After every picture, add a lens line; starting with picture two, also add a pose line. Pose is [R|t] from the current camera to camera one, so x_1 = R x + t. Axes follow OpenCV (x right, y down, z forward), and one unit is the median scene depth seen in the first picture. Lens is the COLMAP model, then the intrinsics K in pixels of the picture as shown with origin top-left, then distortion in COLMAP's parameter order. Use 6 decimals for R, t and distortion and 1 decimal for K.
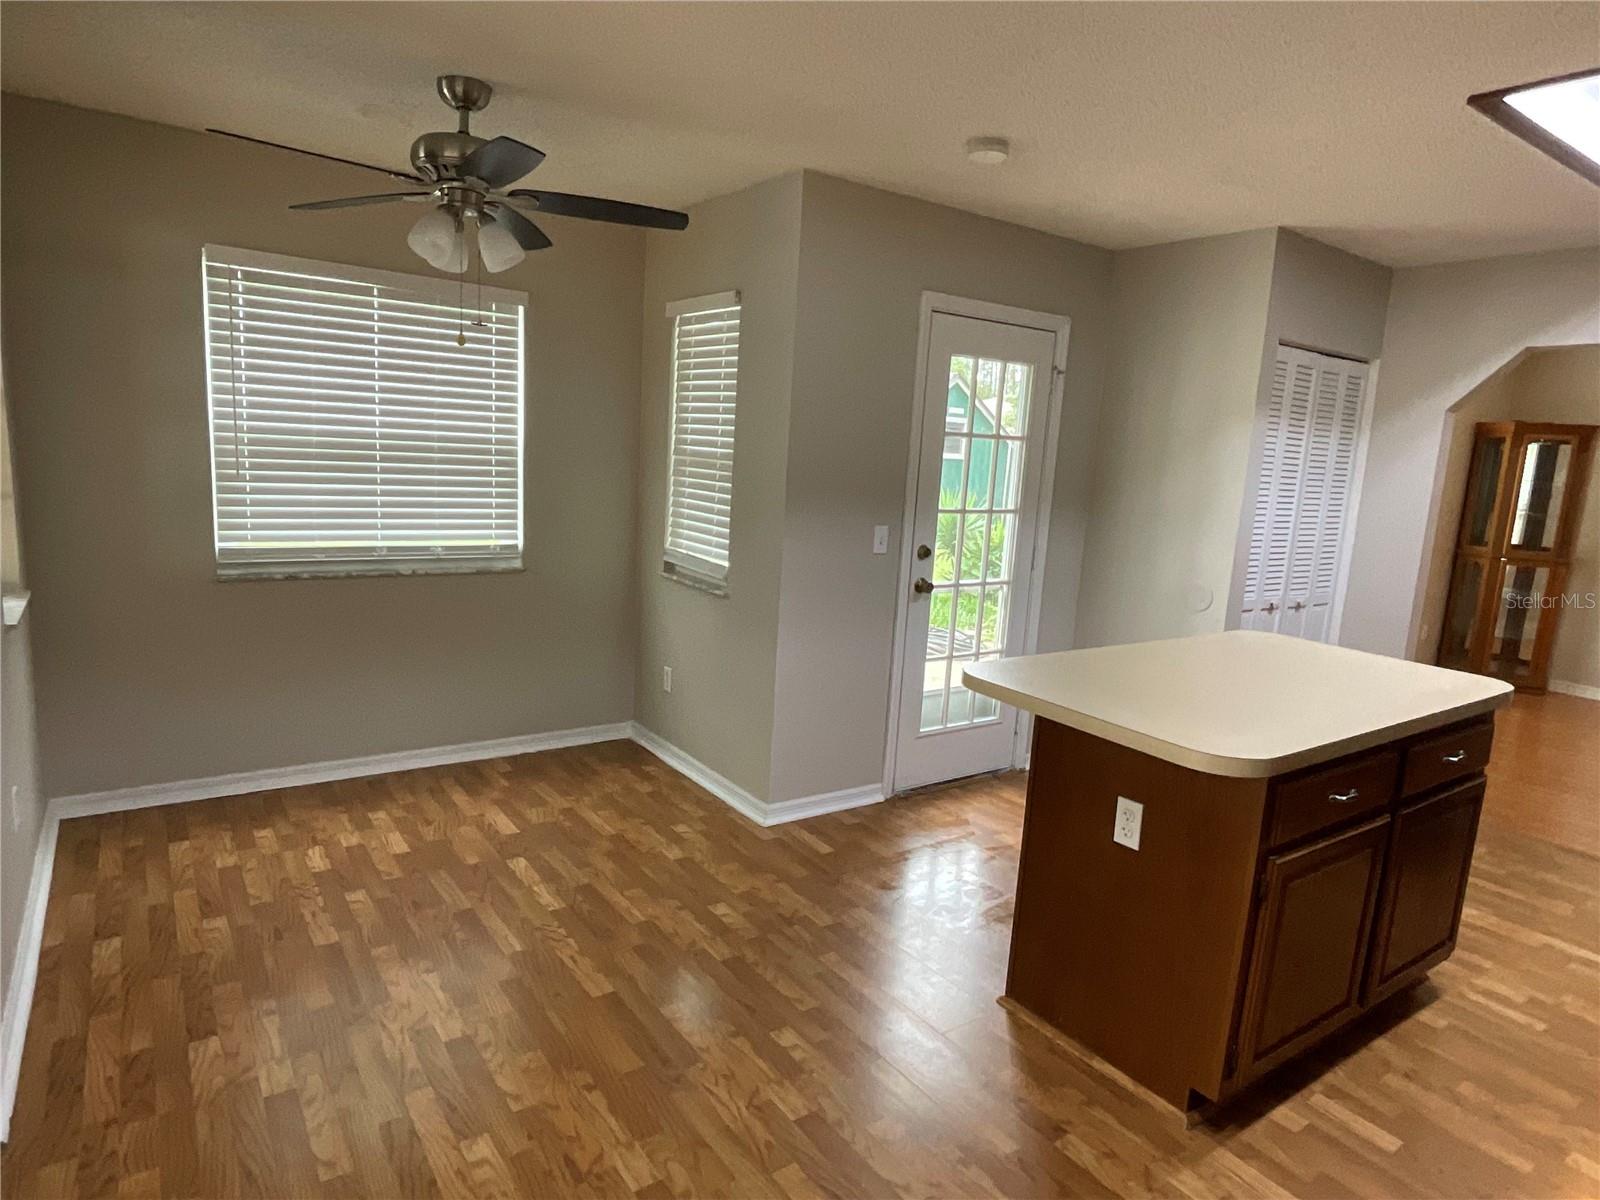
lens RADIAL K [[946.0, 0, 790.6], [0, 946.0, 605.9], [0, 0, 1]] dist [-0.007607, 0.000520]
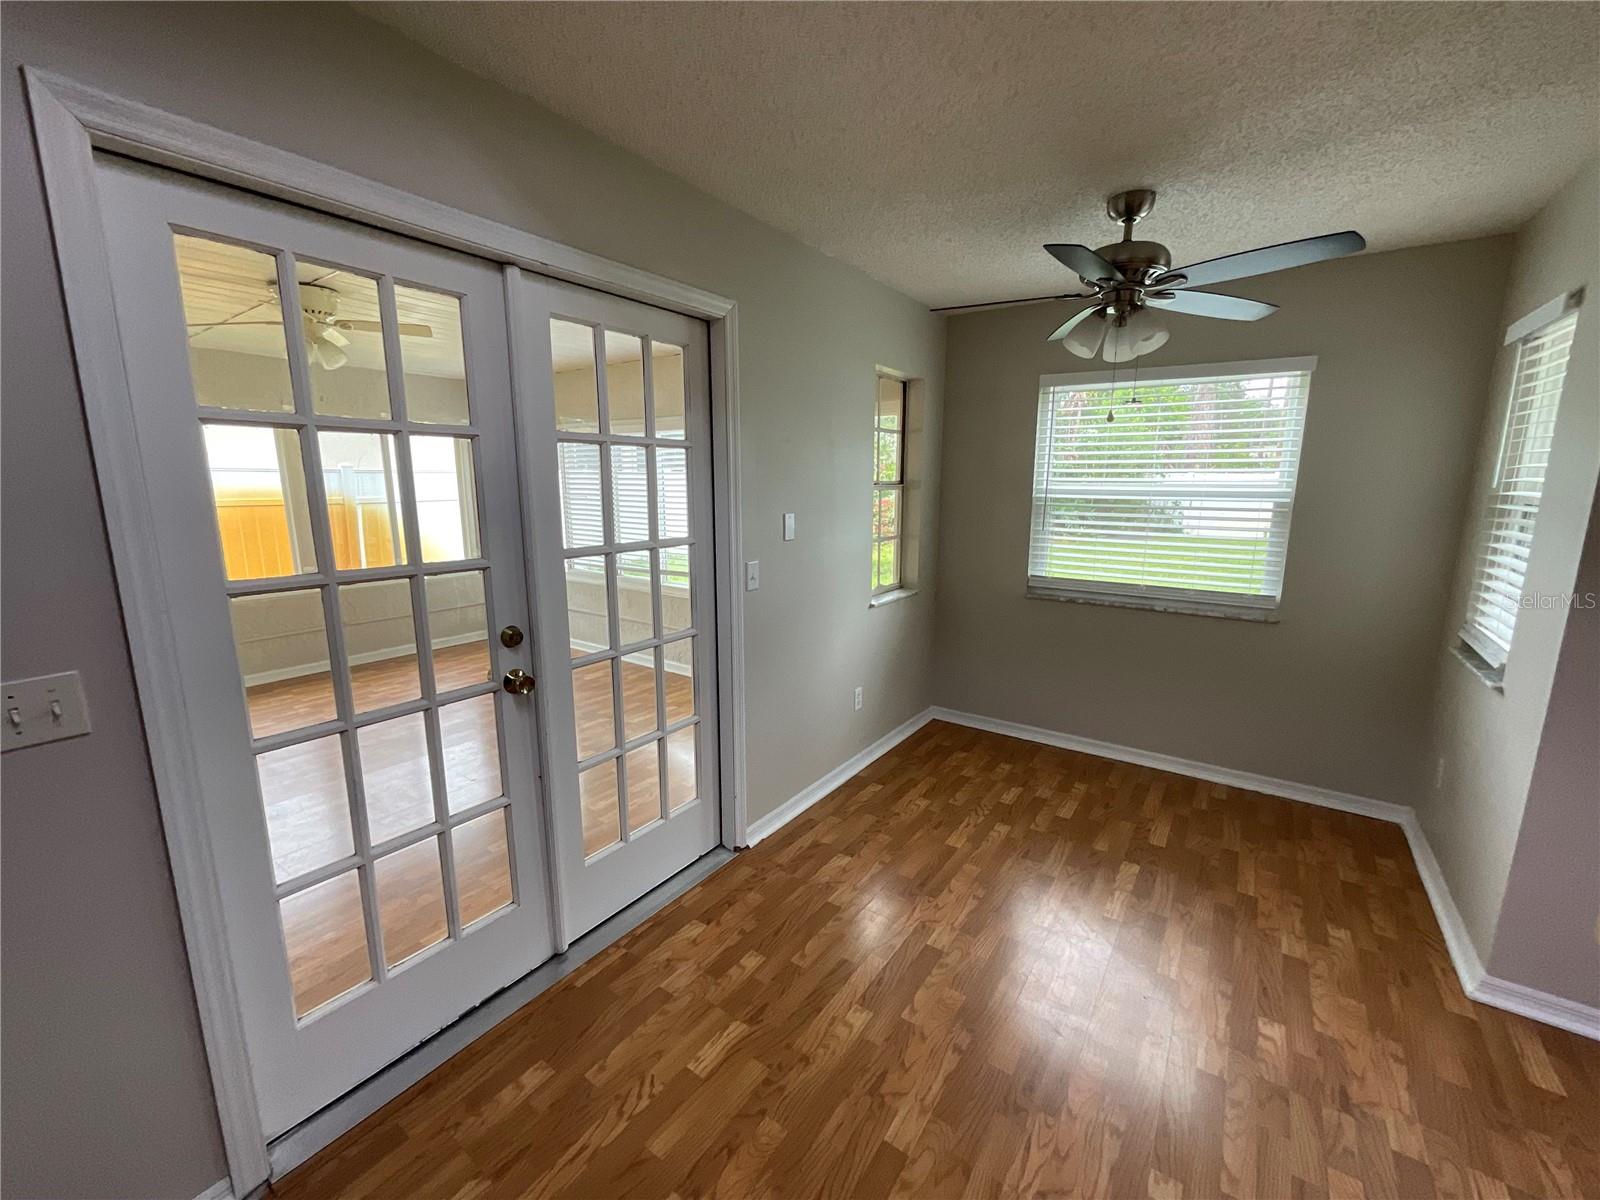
lens RADIAL K [[649.6, 0, 794.3], [0, 649.6, 601.5], [0, 0, 1]] dist [0.007315, -0.002696]
pose [[0.337139, 0.117123, -0.934141, 0.264325], [-0.144942, 0.986859, 0.071422, -0.042606], [0.930231, 0.111317, 0.349685, 0.303384]]
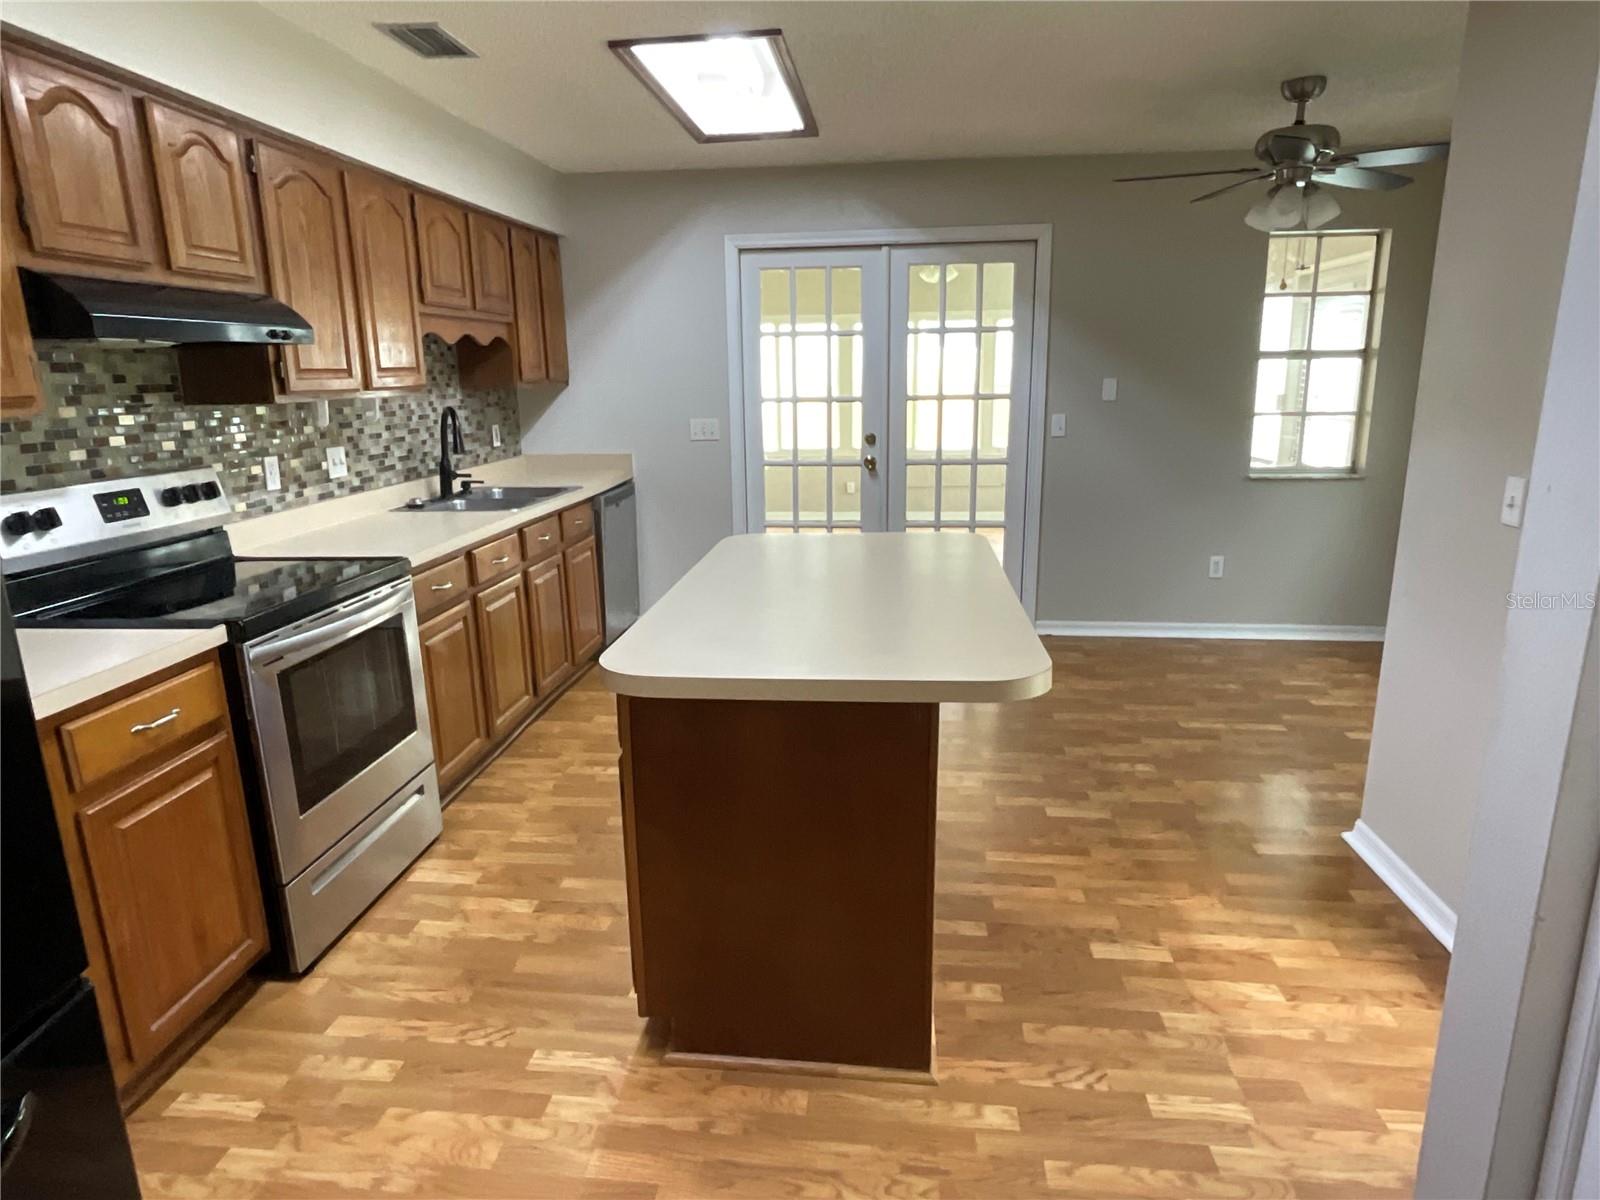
lens RADIAL K [[946.0, 0, 791.2], [0, 946.0, 596.0], [0, 0, 1]] dist [-0.007607, 0.000520]
pose [[-0.658233, 0.130301, -0.741452, 0.931113], [-0.151047, 0.942019, 0.299642, -0.138185], [0.737505, 0.309228, -0.600387, 1.181862]]
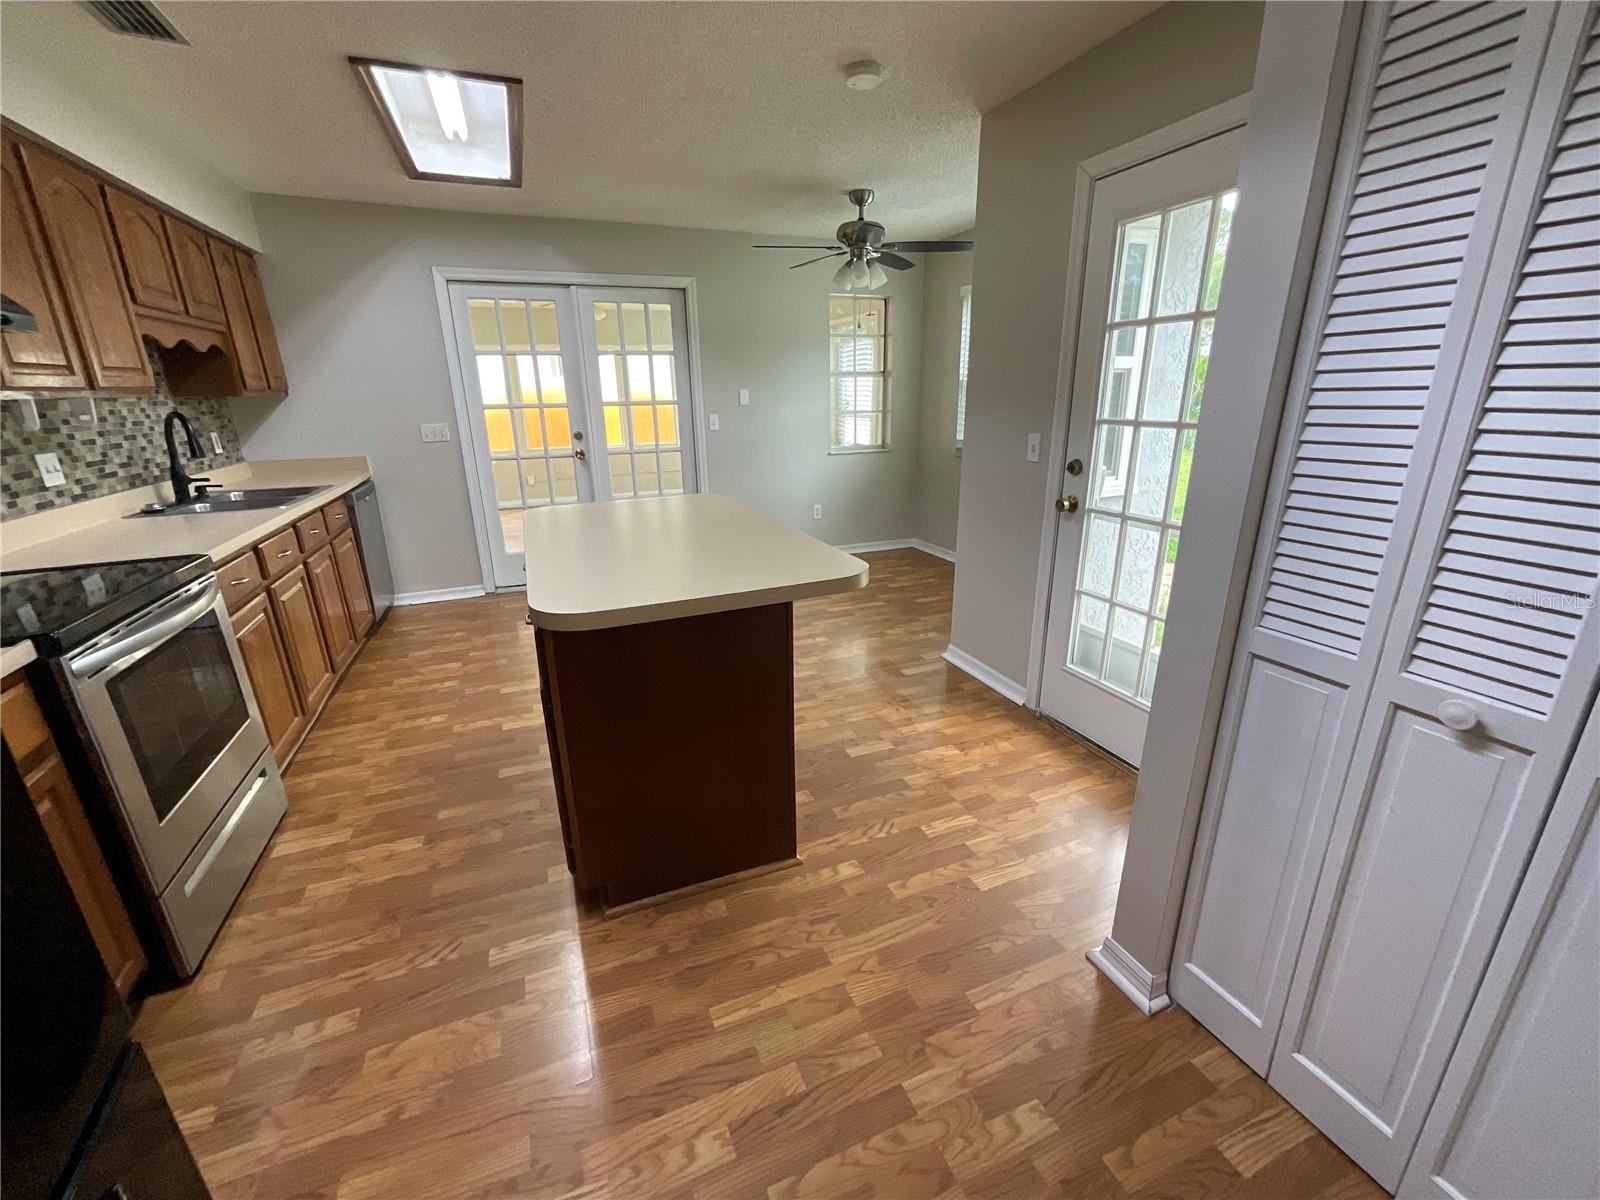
lens RADIAL K [[649.6, 0, 791.8], [0, 649.6, 597.8], [0, 0, 1]] dist [0.007315, -0.002696]
pose [[-0.221697, 0.245077, -0.943816, 0.976028], [-0.165645, 0.944369, 0.284129, -0.084109], [0.960943, 0.219329, -0.168768, 1.028489]]
